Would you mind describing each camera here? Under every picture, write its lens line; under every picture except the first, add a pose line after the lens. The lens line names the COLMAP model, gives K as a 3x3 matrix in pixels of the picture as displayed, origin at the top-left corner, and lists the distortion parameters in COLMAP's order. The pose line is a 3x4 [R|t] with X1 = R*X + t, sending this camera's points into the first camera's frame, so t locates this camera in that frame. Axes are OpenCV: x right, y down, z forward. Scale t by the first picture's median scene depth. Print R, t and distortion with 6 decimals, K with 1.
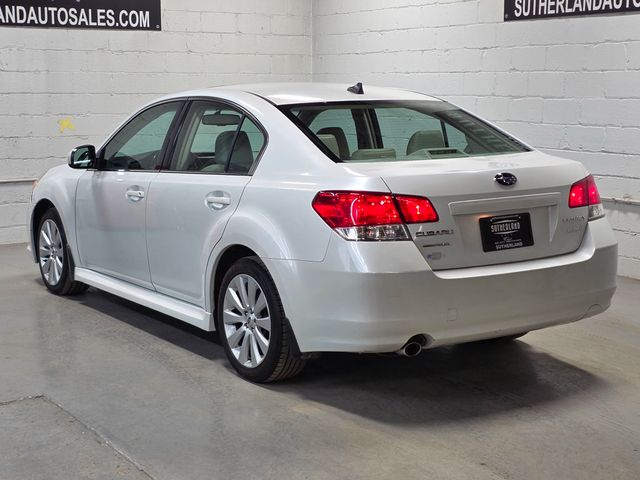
lens RADIAL K [[1082.0, 0, 323.0], [0, 1082.0, 242.6], [0, 0, 1]] dist [0.119185, 0.000000]
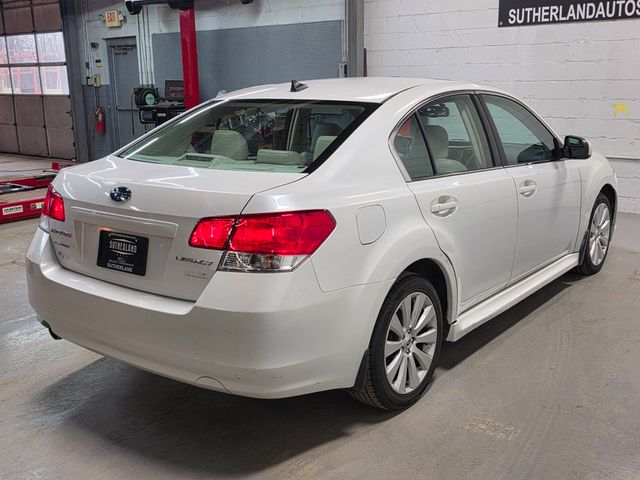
lens RADIAL K [[731.7, 0, 322.3], [0, 731.7, 237.6], [0, 0, 1]] dist [0.080687, 0.000000]
pose [[0.322665, 0.211819, -0.922508, 0.773741], [-0.131108, 0.975244, 0.178070, -0.150324], [0.937389, 0.063491, 0.342448, 0.932131]]
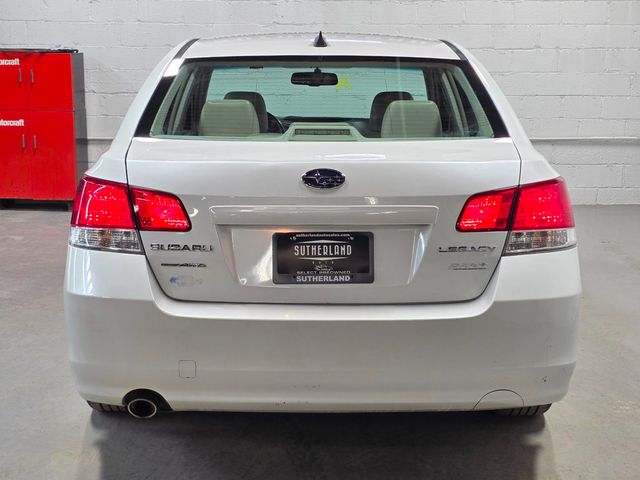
lens RADIAL K [[1082.0, 0, 318.0], [0, 1082.0, 238.7], [0, 0, 1]] dist [0.119185, 0.000000]
pose [[0.828271, 0.107806, -0.549859, 0.521007], [-0.088917, 0.994171, 0.060981, -0.060522], [0.553228, -0.001617, 0.833028, 0.441363]]
